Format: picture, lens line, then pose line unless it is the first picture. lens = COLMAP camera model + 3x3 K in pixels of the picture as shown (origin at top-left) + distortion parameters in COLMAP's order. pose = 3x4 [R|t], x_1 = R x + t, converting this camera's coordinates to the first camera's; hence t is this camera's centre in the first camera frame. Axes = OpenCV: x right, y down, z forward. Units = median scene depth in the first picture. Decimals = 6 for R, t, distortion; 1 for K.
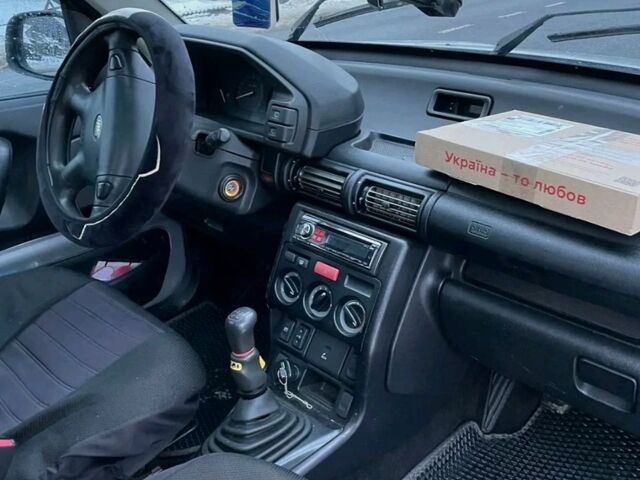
lens RADIAL K [[637.6, 0, 316.9], [0, 637.6, 239.2], [0, 0, 1]] dist [0.090877, 0.000000]
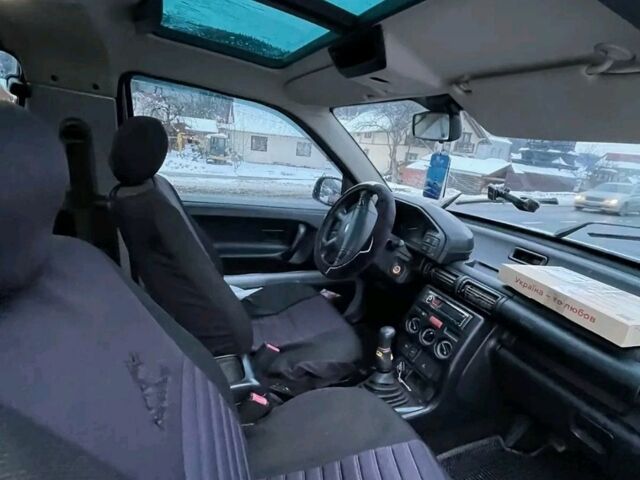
lens RADIAL K [[331.5, 0, 325.0], [0, 331.5, 237.9], [0, 0, 1]] dist [-0.001470, 0.004627]
pose [[0.918570, 0.222450, -0.326718, -0.021723], [-0.279783, 0.949812, -0.139922, 0.042742], [0.279195, 0.219939, 0.934707, -0.094994]]
